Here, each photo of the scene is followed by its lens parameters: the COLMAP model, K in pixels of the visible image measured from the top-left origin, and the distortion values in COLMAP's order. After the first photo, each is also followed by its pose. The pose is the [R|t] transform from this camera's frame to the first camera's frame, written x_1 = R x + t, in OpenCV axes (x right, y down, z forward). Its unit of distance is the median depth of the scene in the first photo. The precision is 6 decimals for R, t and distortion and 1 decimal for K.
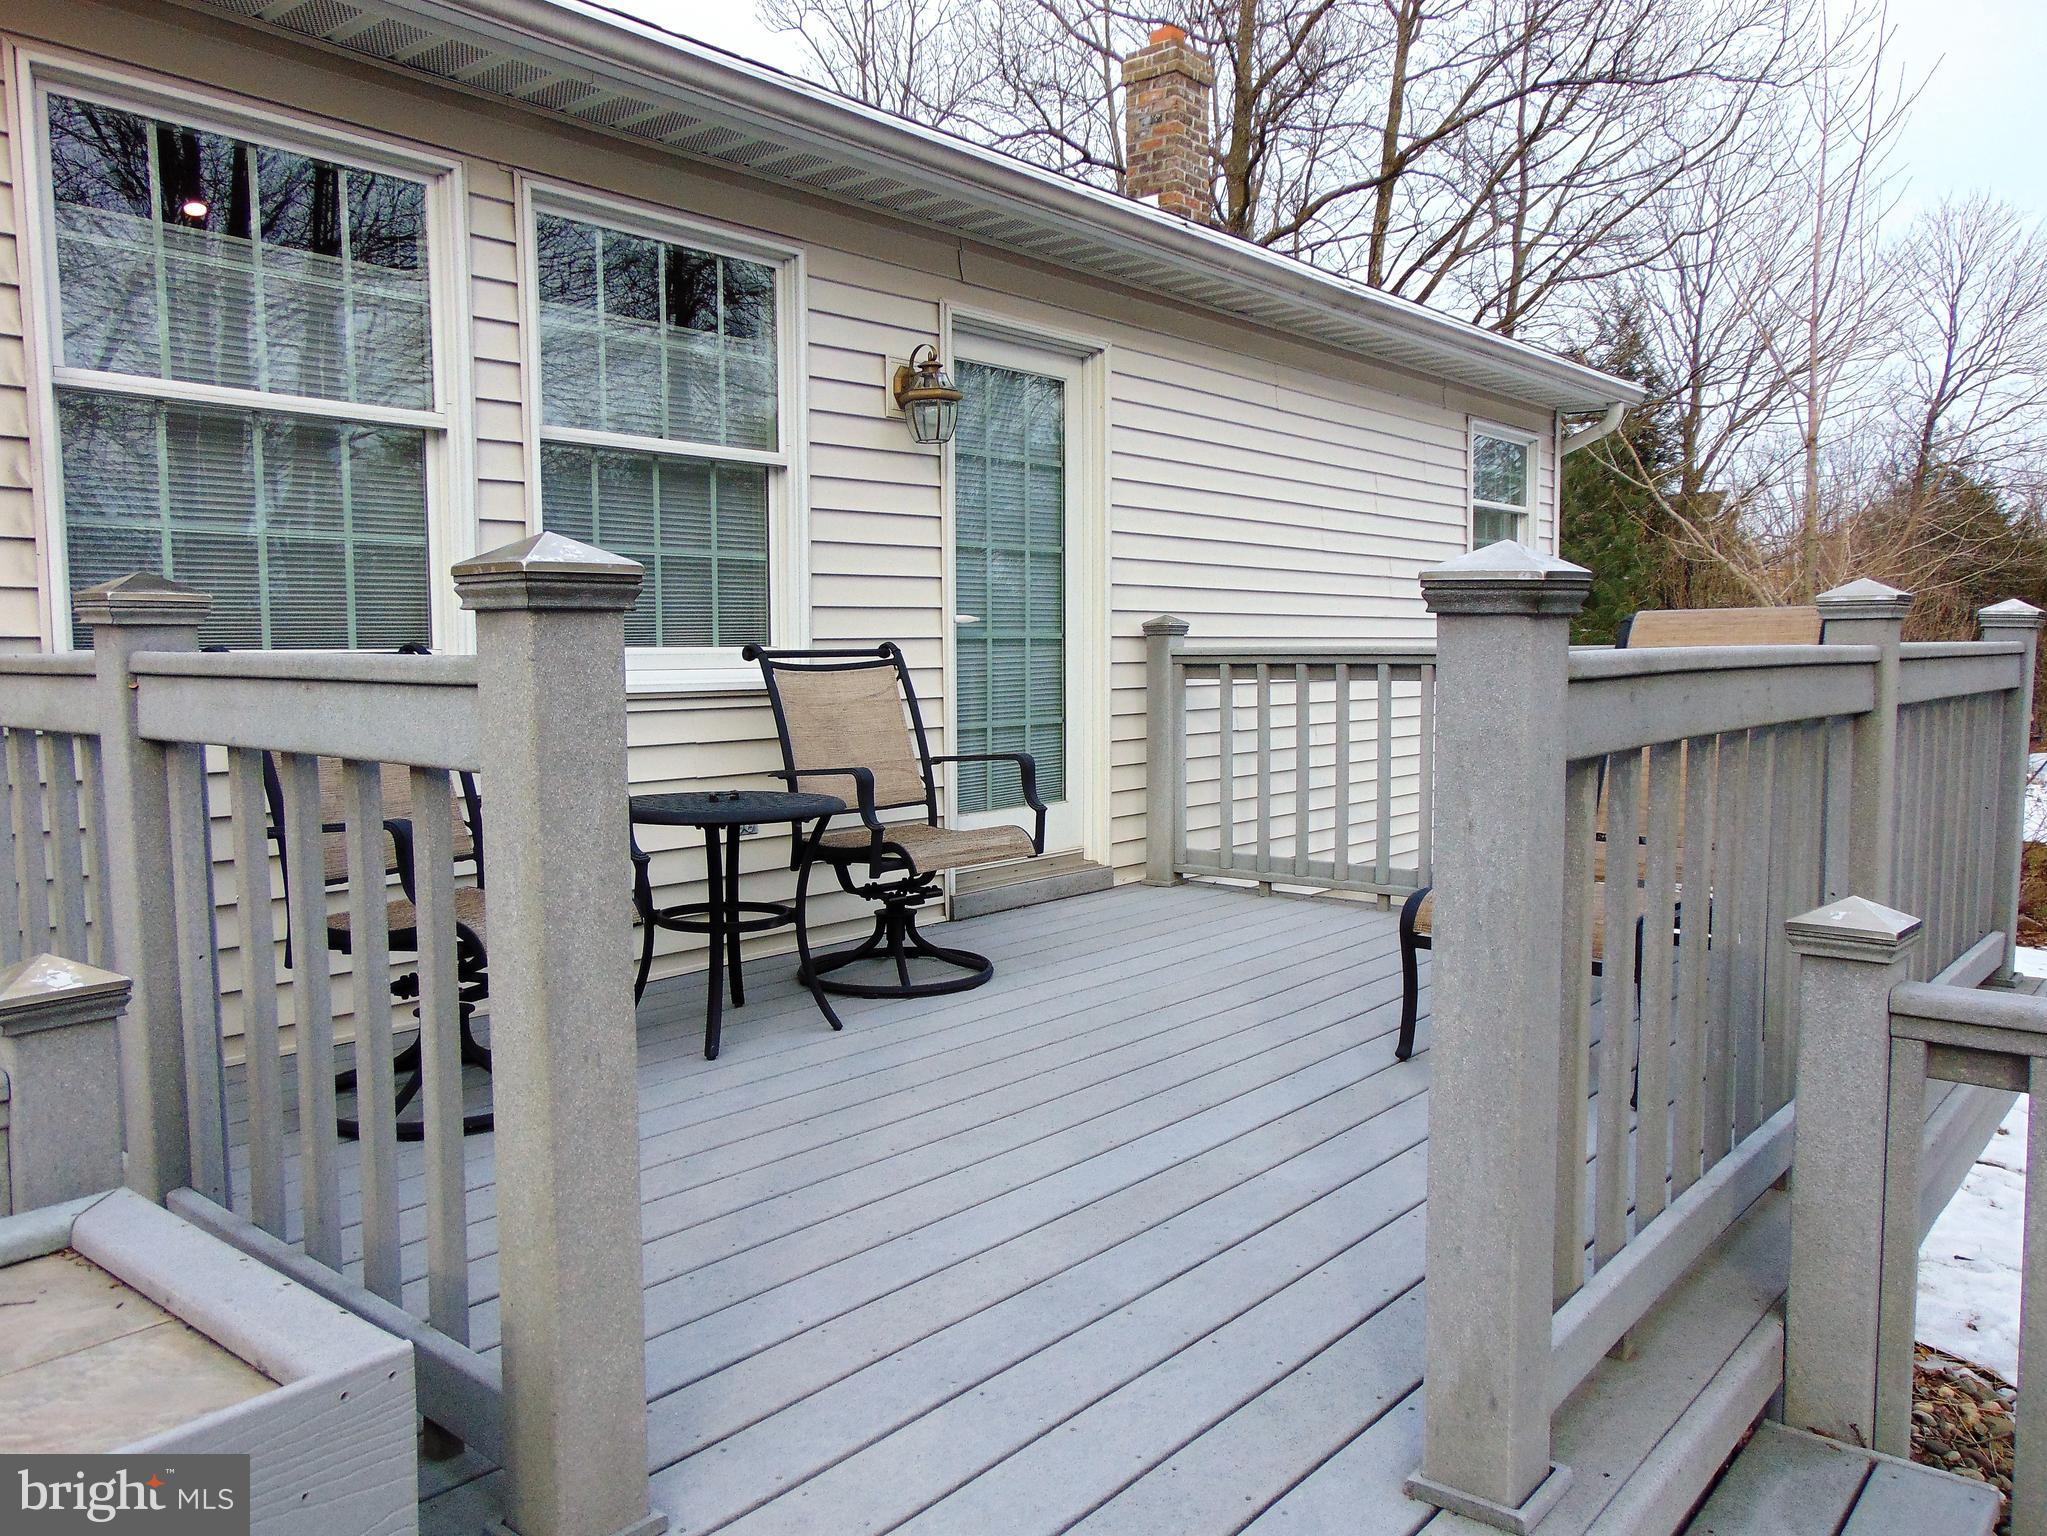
lens RADIAL K [[1537.5, 0, 1023.5], [0, 1537.5, 768.0], [0, 0, 1]] dist [0.003547, -0.000105]
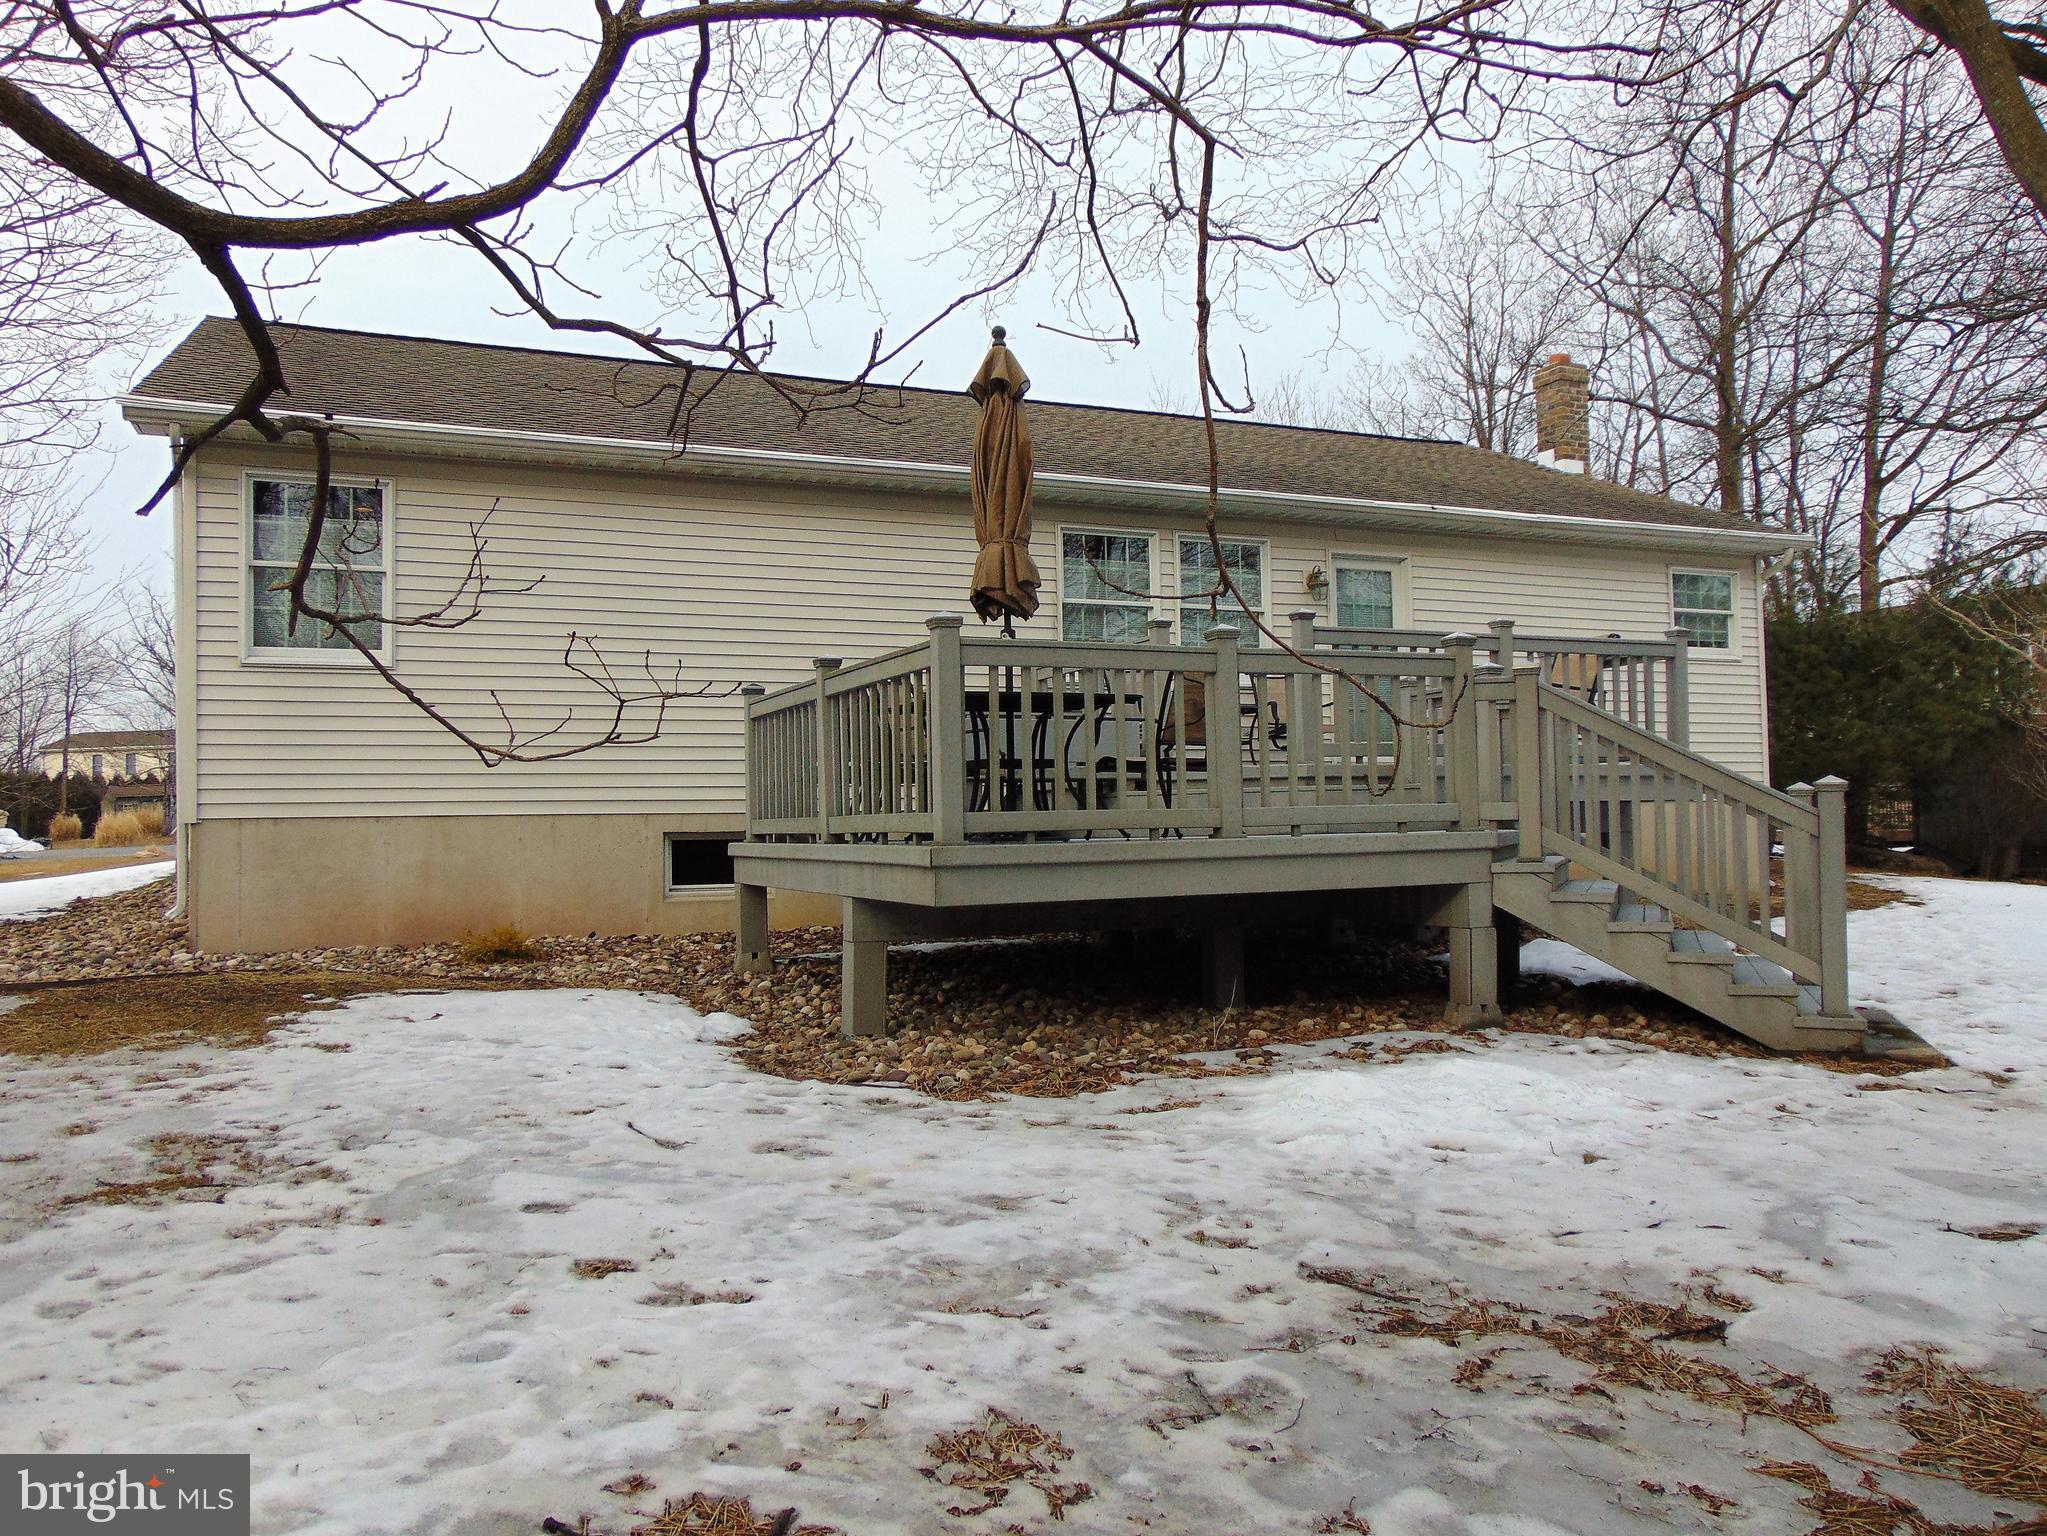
lens RADIAL K [[1537.5, 0, 1023.5], [0, 1537.5, 768.0], [0, 0, 1]] dist [0.003547, -0.000105]
pose [[0.897576, -0.027431, -0.440005, 0.666782], [-0.022895, 0.993815, -0.108661, 0.398123], [0.440265, 0.107606, 0.891397, -1.655200]]
